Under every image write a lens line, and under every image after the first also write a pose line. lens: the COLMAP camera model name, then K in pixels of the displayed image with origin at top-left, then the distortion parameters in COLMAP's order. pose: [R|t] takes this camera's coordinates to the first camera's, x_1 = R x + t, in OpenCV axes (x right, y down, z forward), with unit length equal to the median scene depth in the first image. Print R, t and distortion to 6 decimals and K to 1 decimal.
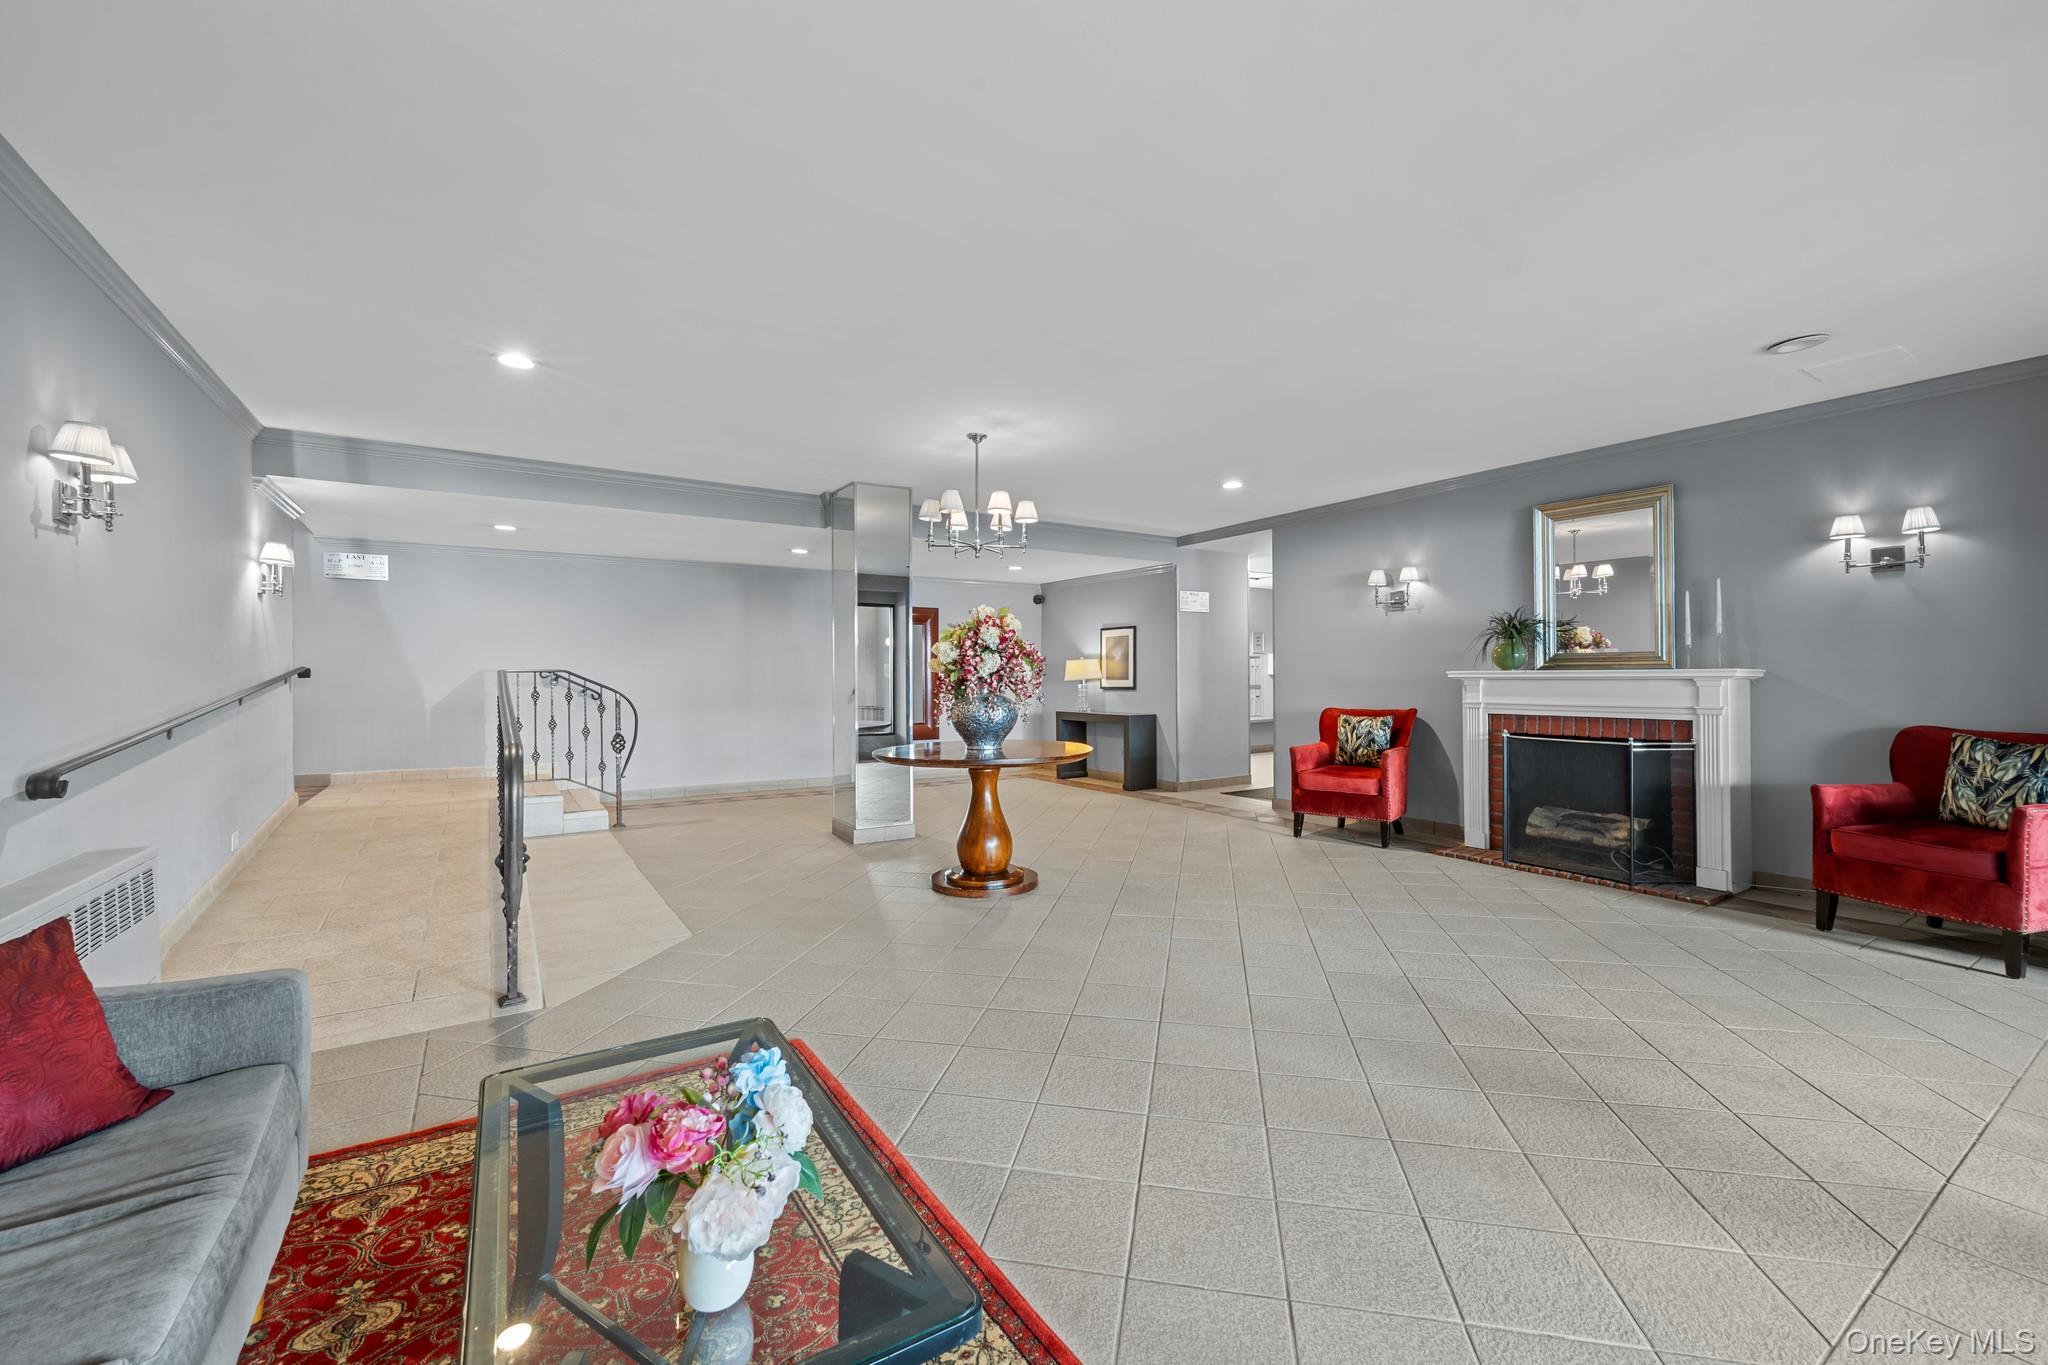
lens RADIAL K [[828.4, 0, 1018.3], [0, 828.4, 678.7], [0, 0, 1]] dist [0.002843, -0.000555]
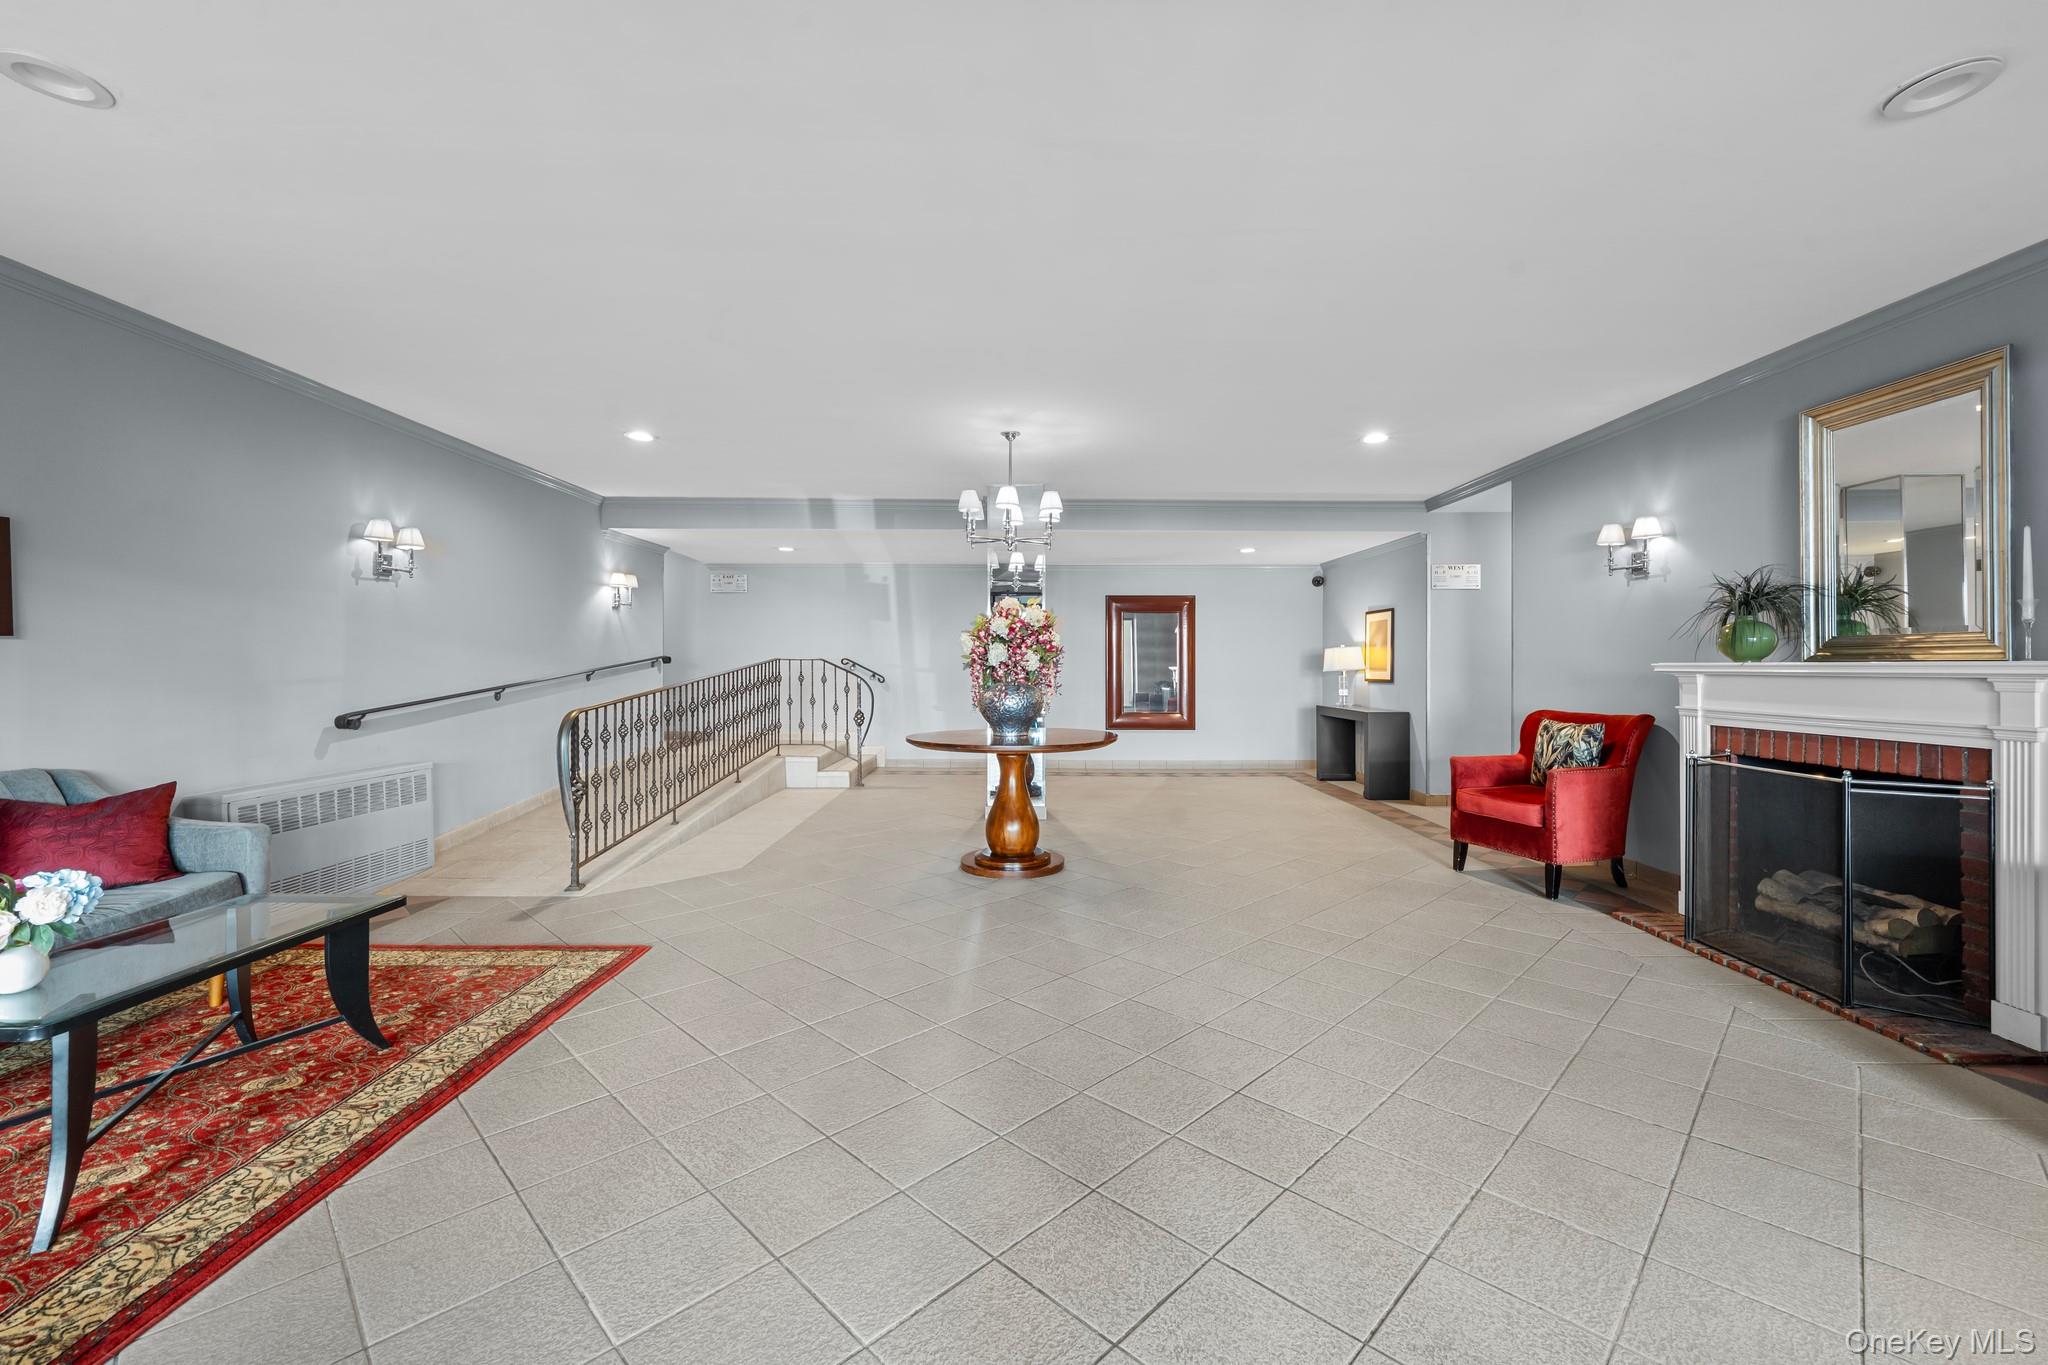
lens RADIAL K [[828.4, 0, 1013.2], [0, 828.4, 668.1], [0, 0, 1]] dist [0.002843, -0.000555]
pose [[0.842682, 0.008598, -0.538343, 0.451108], [-0.008103, 0.999962, 0.003288, -0.002503], [0.538351, 0.001592, 0.842719, 0.111780]]
